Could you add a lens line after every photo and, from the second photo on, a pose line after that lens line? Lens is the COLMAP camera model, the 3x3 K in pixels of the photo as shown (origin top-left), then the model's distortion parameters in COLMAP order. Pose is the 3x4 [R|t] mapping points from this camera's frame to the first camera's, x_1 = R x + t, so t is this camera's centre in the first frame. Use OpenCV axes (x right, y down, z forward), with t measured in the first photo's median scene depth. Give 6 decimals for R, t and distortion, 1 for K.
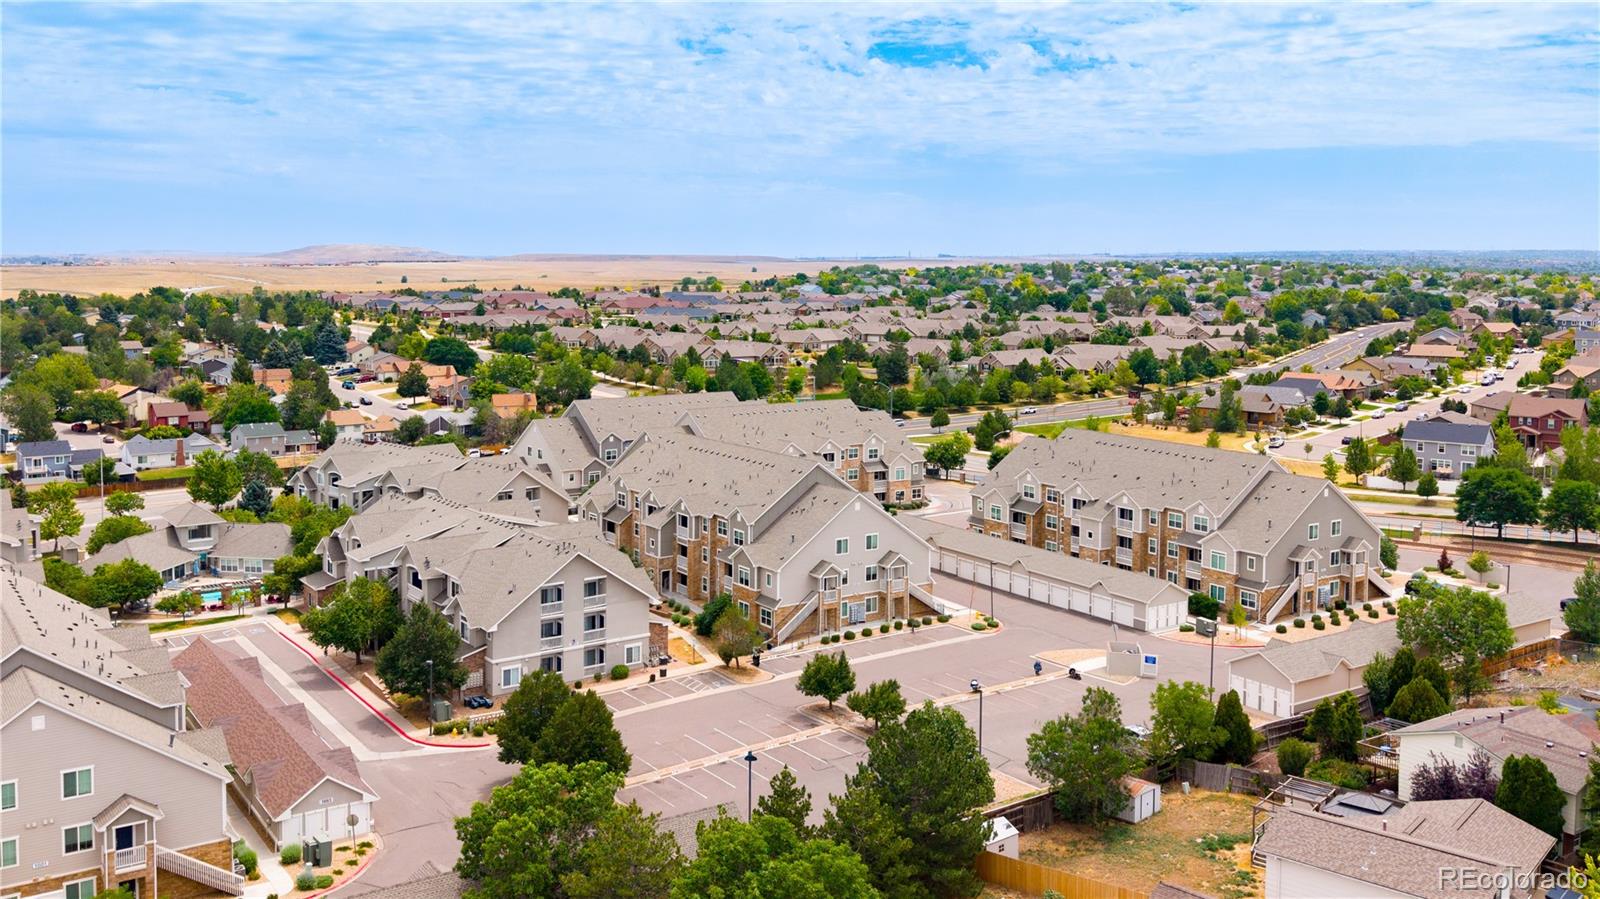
lens RADIAL K [[1355.1, 0, 795.3], [0, 1355.1, 362.9], [0, 0, 1]] dist [-0.008406, -0.011824]
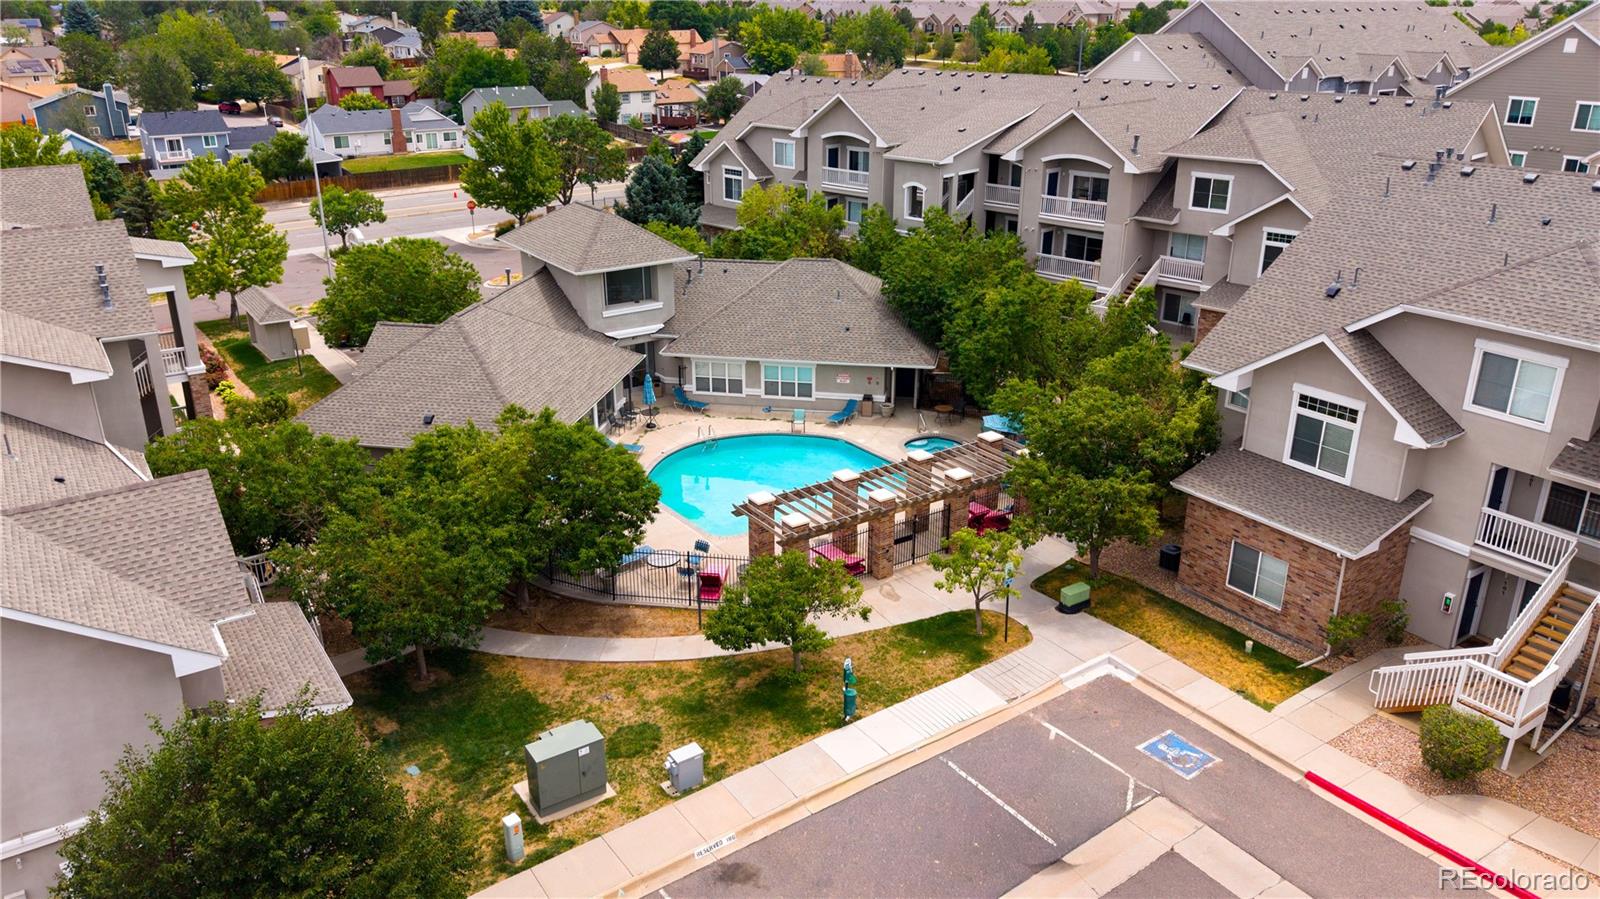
lens RADIAL K [[1154.4, 0, 800.0], [0, 1154.4, 449.5], [0, 0, 1]] dist [0.002405, -0.007341]
pose [[0.999354, 0.002403, -0.035853, -0.266201], [0.008431, 0.954232, 0.298949, 0.052122], [0.034931, -0.299059, 0.953595, 0.482390]]
